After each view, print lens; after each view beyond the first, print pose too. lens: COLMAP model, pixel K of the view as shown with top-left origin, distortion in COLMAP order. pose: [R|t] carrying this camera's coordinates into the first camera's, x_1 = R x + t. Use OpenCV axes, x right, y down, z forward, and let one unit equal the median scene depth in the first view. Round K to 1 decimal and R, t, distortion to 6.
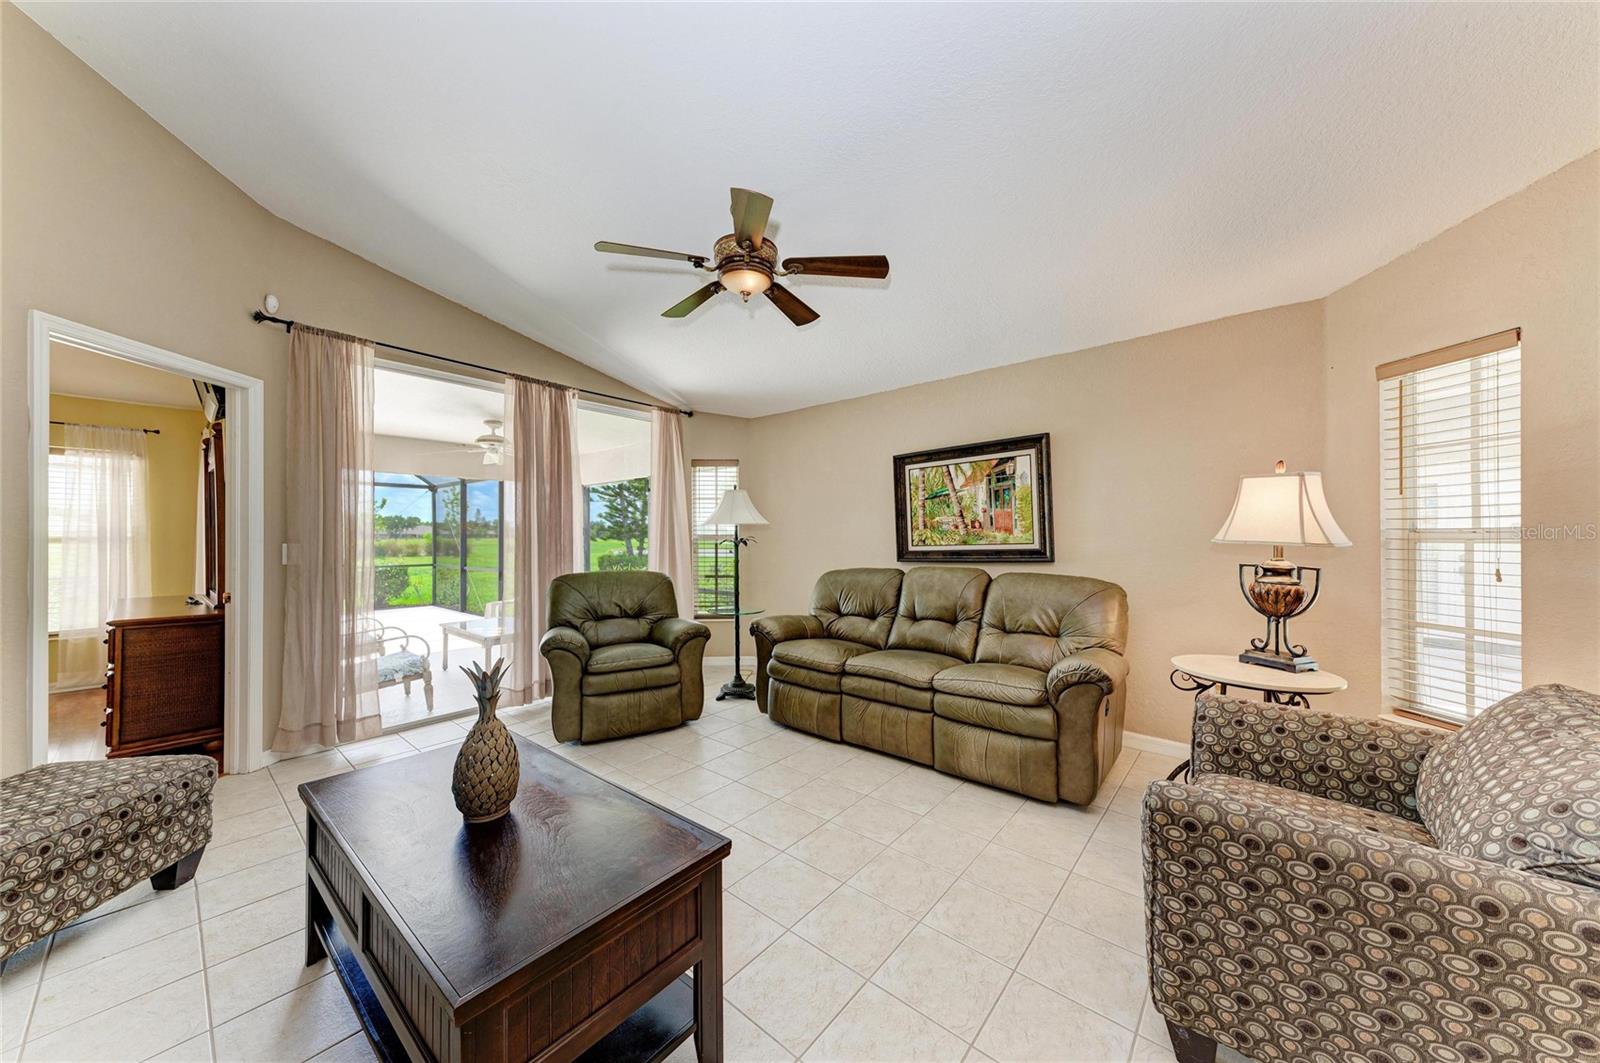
lens RADIAL K [[541.5, 0, 804.4], [0, 541.5, 532.3], [0, 0, 1]] dist [0.018270, -0.004352]
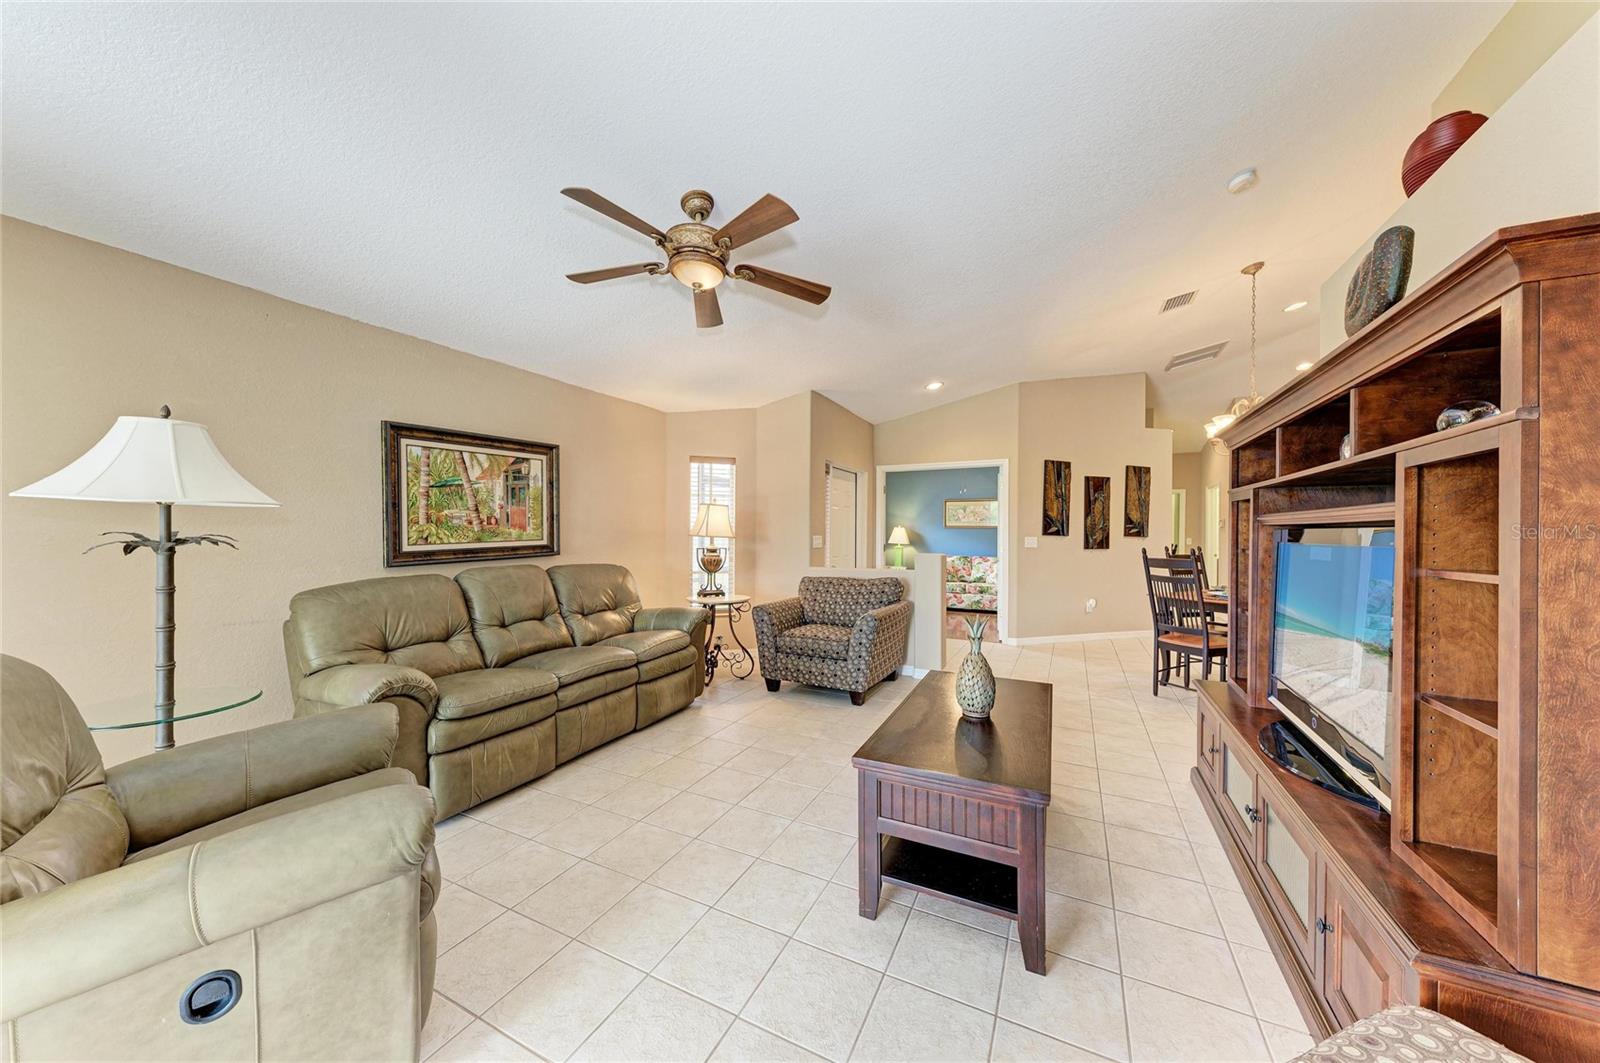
lens RADIAL K [[541.5, 0, 801.0], [0, 541.5, 533.8], [0, 0, 1]] dist [0.018270, -0.004352]
pose [[-0.236683, 0.002792, 0.971583, -0.756881], [-0.007404, 0.999962, -0.004677, 0.009212], [-0.971559, -0.008301, -0.236654, 0.715633]]
